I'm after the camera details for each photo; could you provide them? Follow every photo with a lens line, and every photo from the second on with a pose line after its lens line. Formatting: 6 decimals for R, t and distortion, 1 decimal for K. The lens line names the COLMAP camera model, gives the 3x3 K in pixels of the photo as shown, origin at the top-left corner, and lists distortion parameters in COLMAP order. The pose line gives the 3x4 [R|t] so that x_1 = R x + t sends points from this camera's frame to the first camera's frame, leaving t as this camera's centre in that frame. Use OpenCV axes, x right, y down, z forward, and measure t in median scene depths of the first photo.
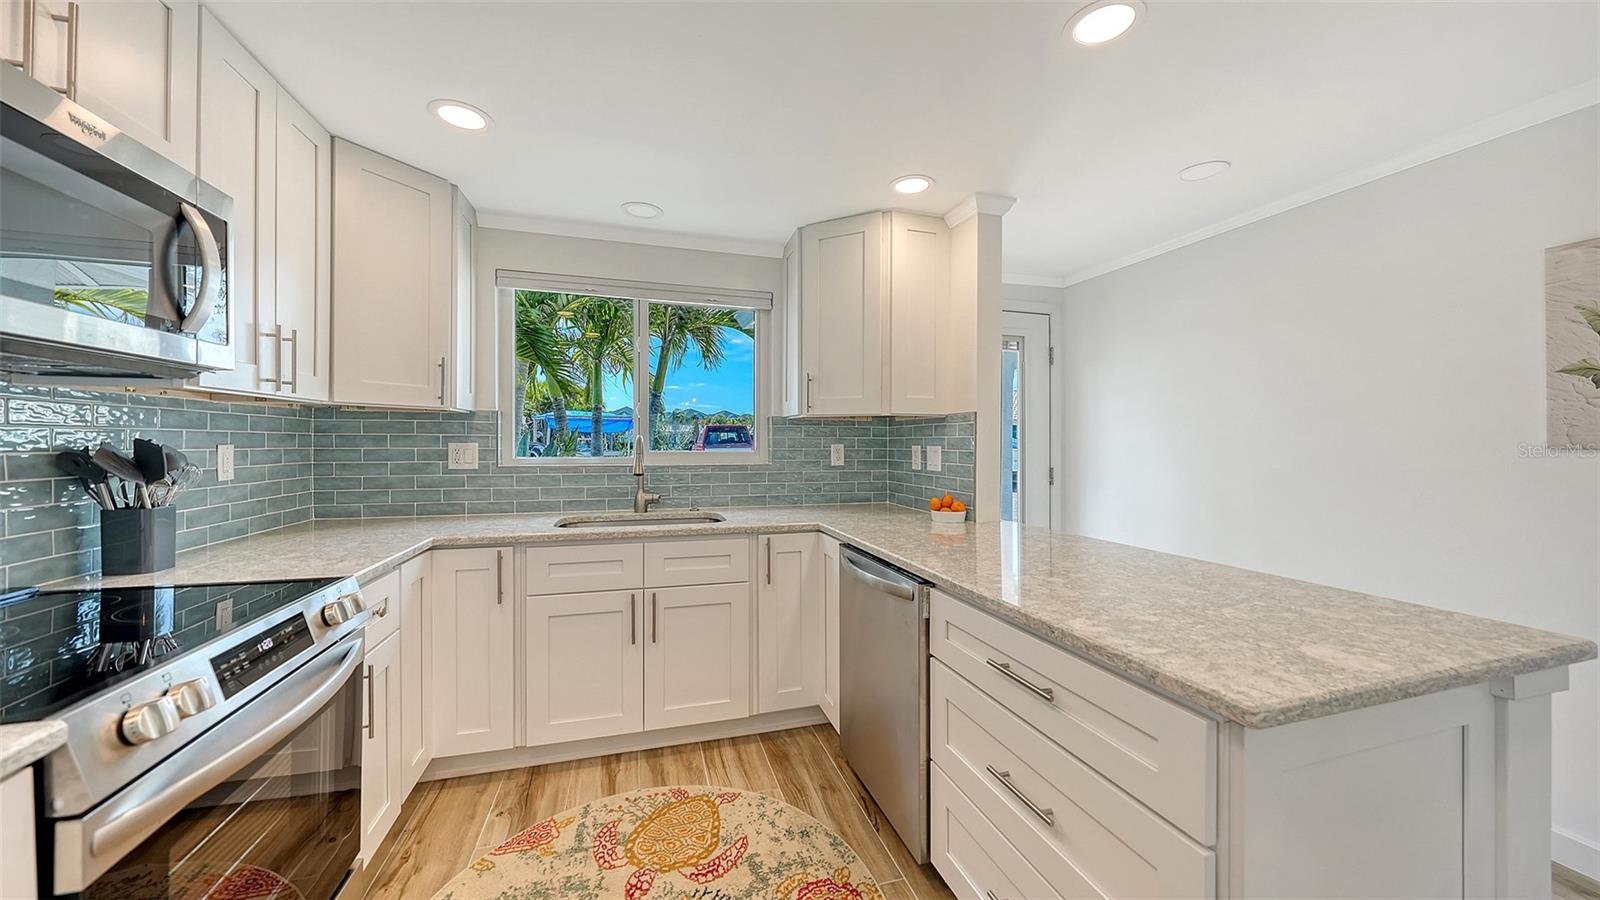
lens RADIAL K [[557.8, 0, 800.5], [0, 557.8, 439.9], [0, 0, 1]] dist [-0.003134, -0.000897]
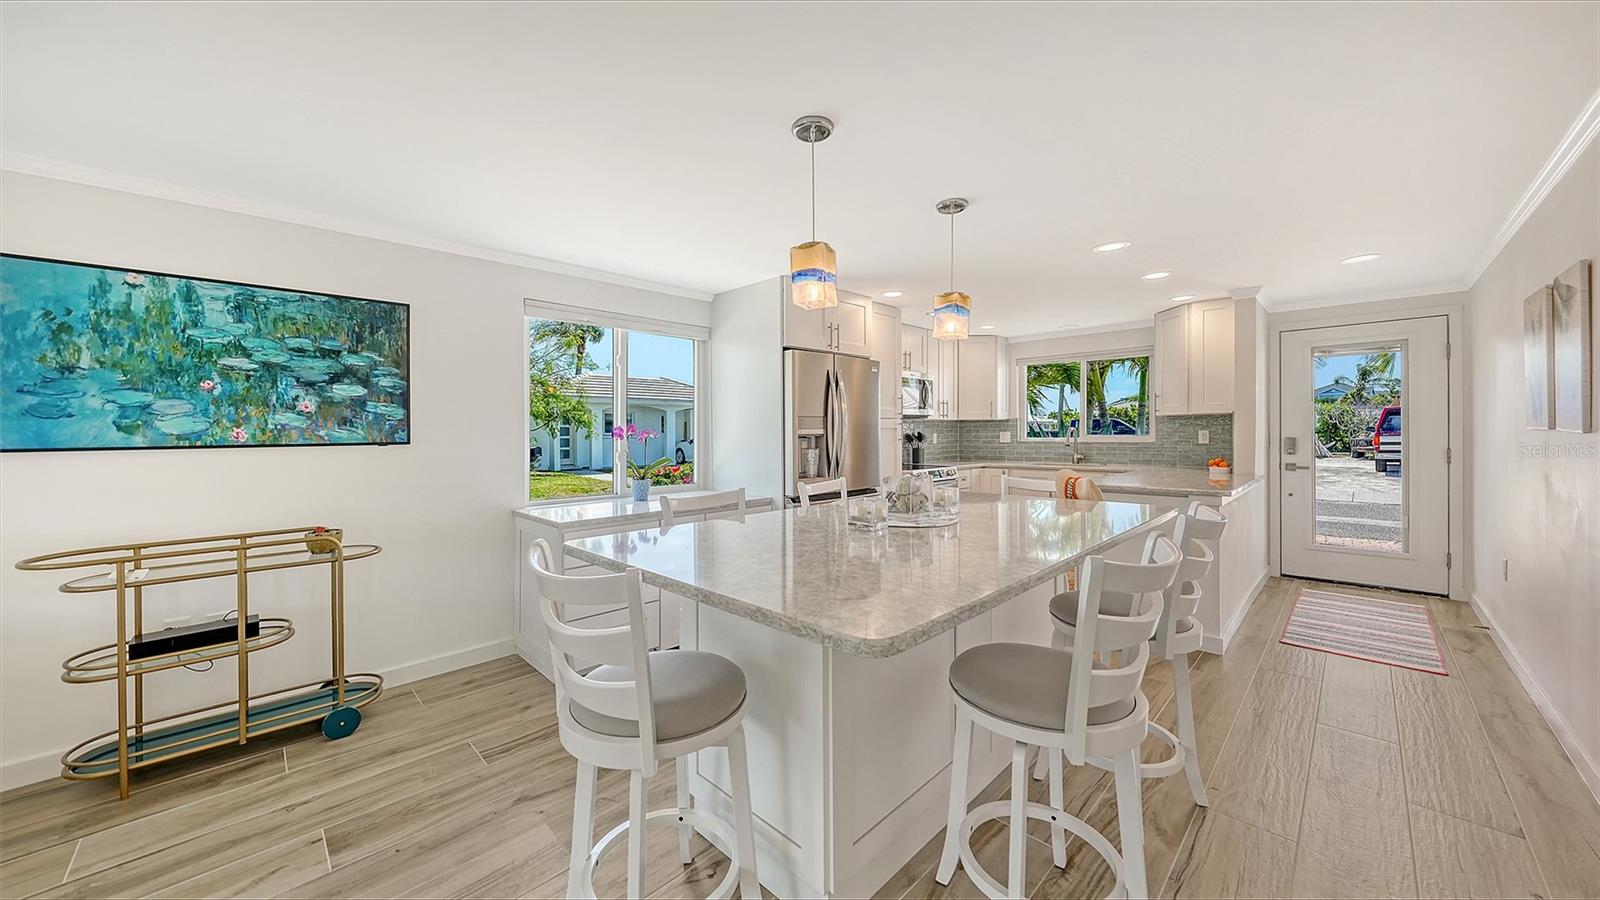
lens RADIAL K [[557.8, 0, 786.9], [0, 557.8, 437.3], [0, 0, 1]] dist [-0.003134, -0.000897]
pose [[0.465585, -0.002103, -0.885001, 1.228865], [0.014347, 0.999884, 0.005172, 0.002594], [0.884887, -0.015105, 0.465561, -1.091240]]
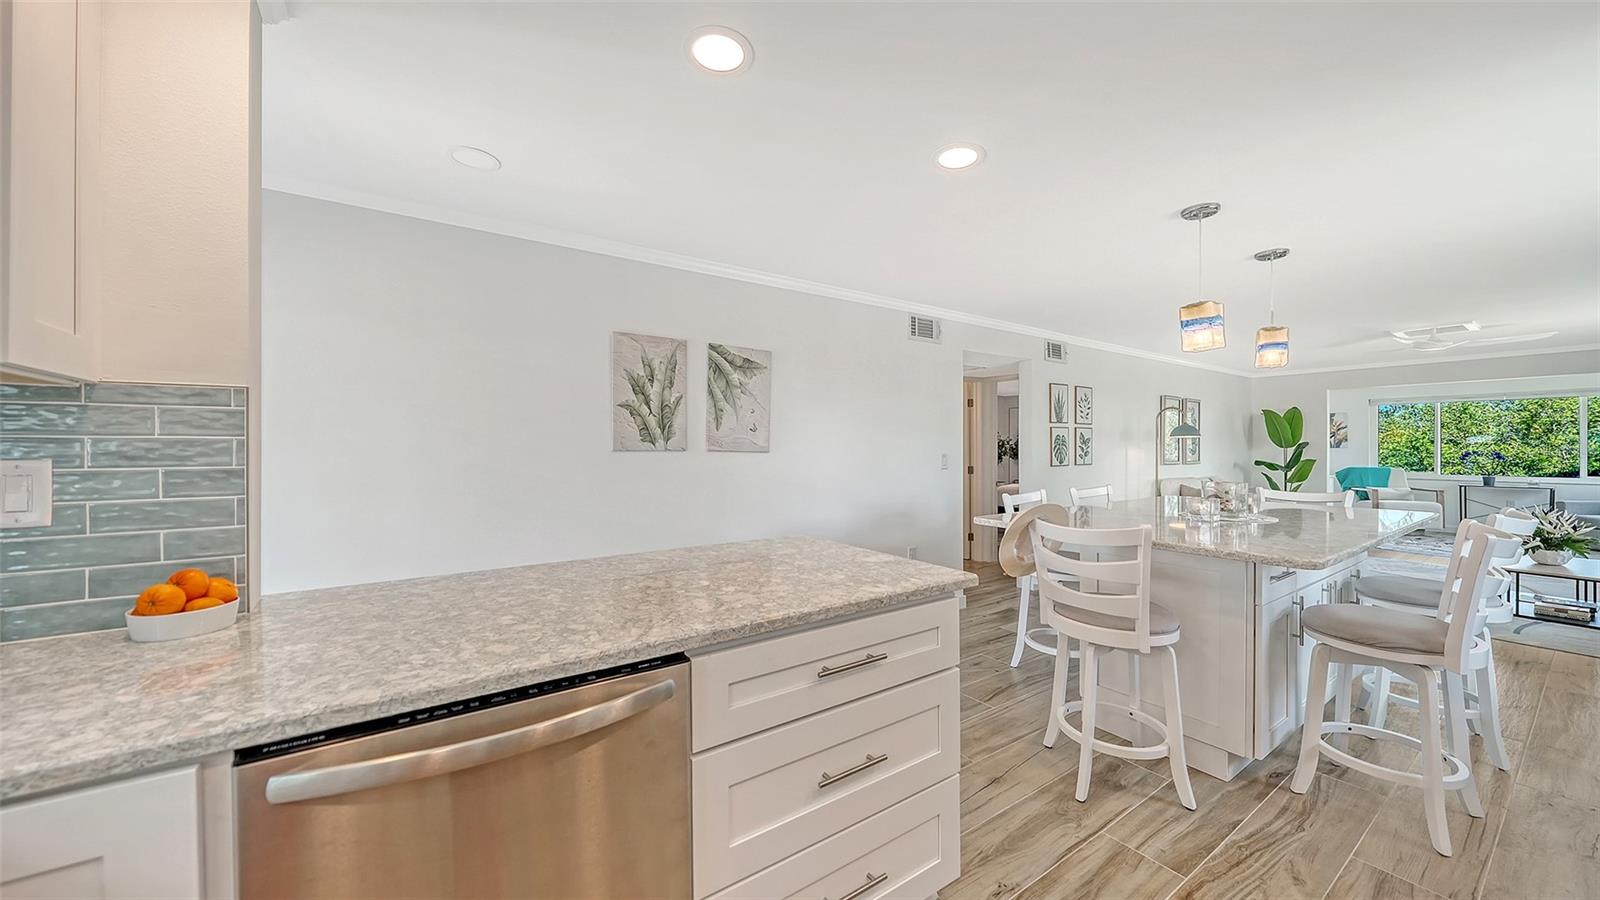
lens RADIAL K [[557.8, 0, 786.3], [0, 557.8, 442.1], [0, 0, 1]] dist [-0.003134, -0.000897]
pose [[-0.295459, 0.004544, 0.955345, -0.286259], [-0.003677, 0.999976, -0.005893, -0.000926], [-0.955348, -0.005254, -0.295435, 0.673242]]
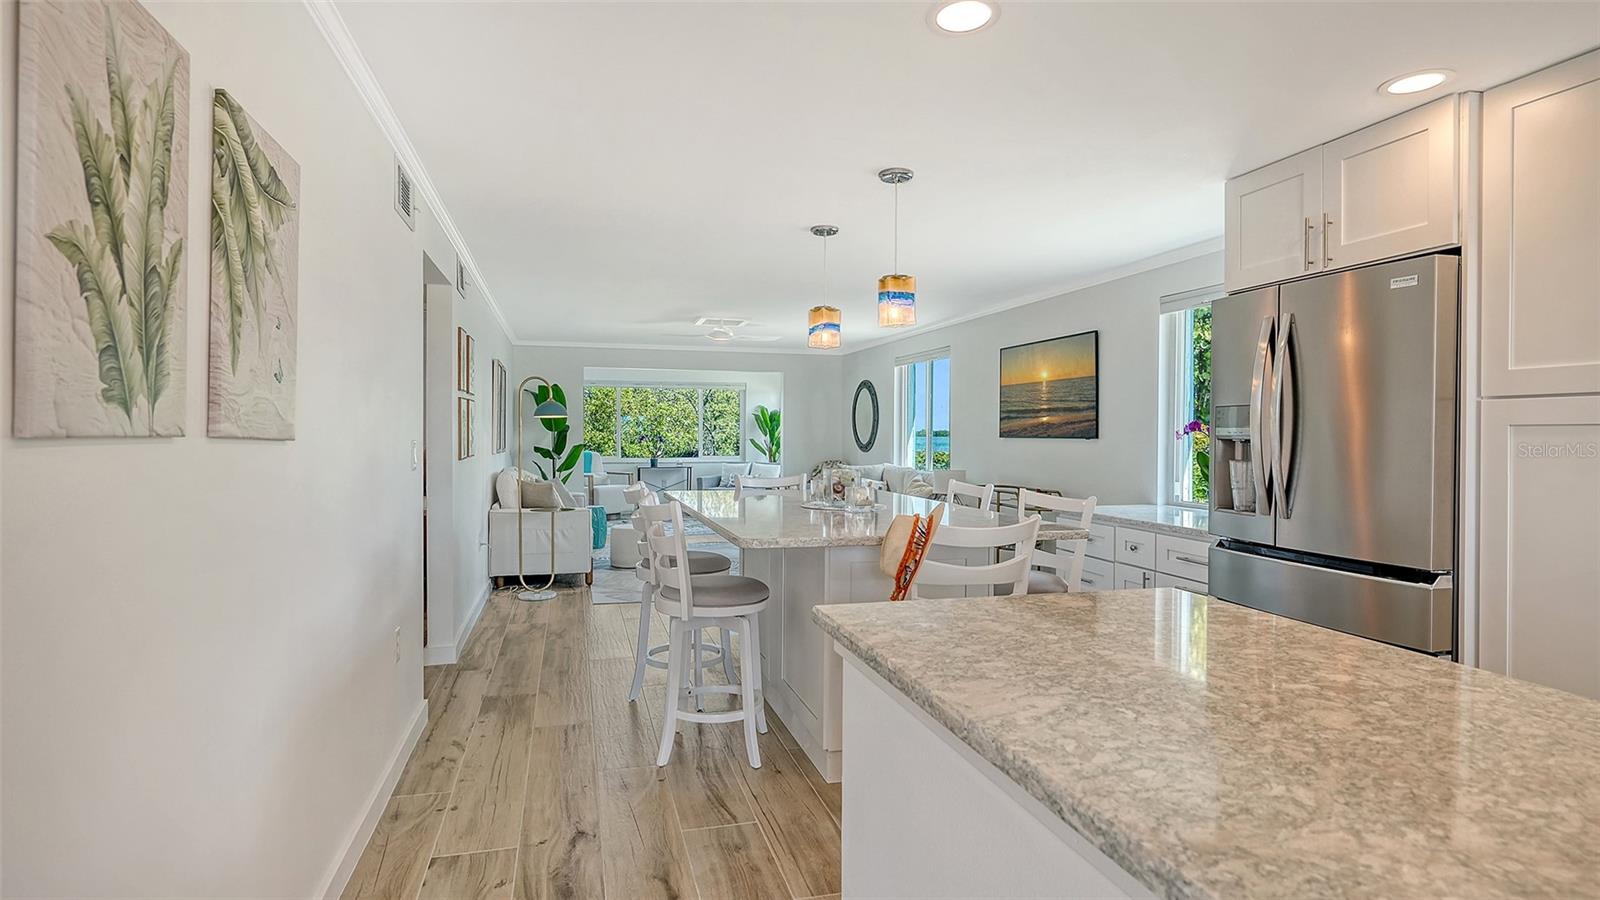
lens RADIAL K [[839.0, 0, 826.9], [0, 839.0, 440.8], [0, 0, 1]] dist [0.014581, -0.000681]
pose [[-0.999957, -0.009070, -0.001770, 0.568026], [-0.009081, 0.999936, 0.006814, 0.008040], [0.001708, 0.006830, -0.999975, 1.078373]]
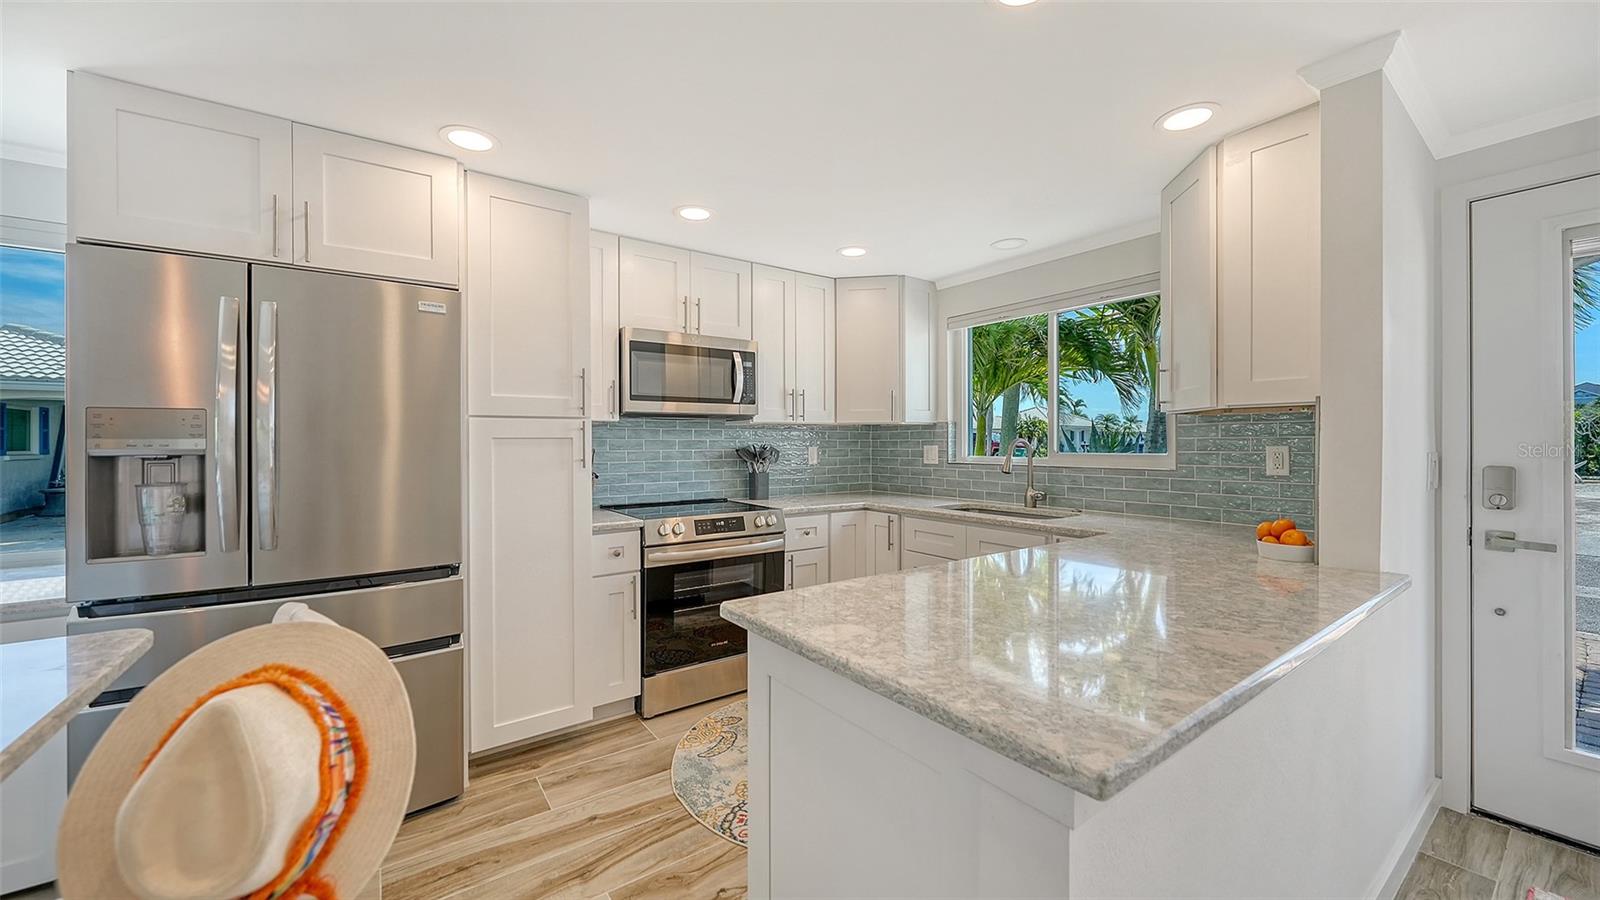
lens RADIAL K [[588.9, 0, 792.3], [0, 588.9, 441.2], [0, 0, 1]] dist [-0.007727, 0.000675]
pose [[0.321856, -0.008827, -0.946748, 0.774730], [0.006501, 0.999954, -0.007113, 0.003033], [0.946766, -0.003865, 0.321898, 0.192504]]
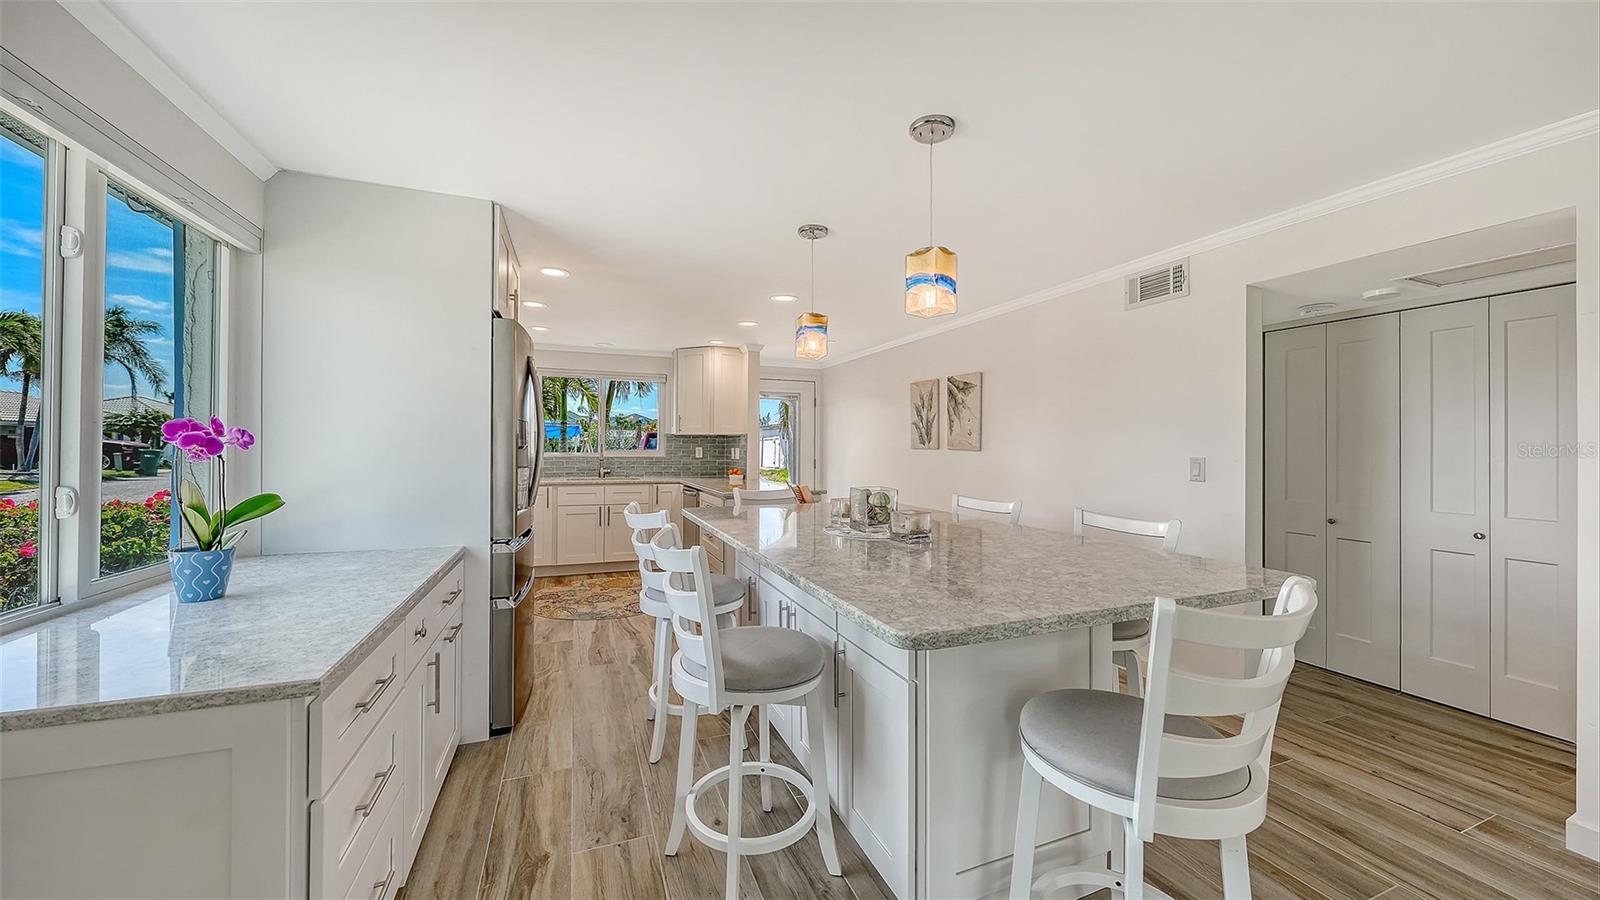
lens RADIAL K [[557.8, 0, 798.4], [0, 557.8, 446.4], [0, 0, 1]] dist [-0.003134, -0.000897]
pose [[0.996006, 0.003572, 0.089214, 0.323485], [-0.003752, 0.999991, 0.001851, -0.000094], [-0.089206, -0.002178, 0.996011, -1.415864]]
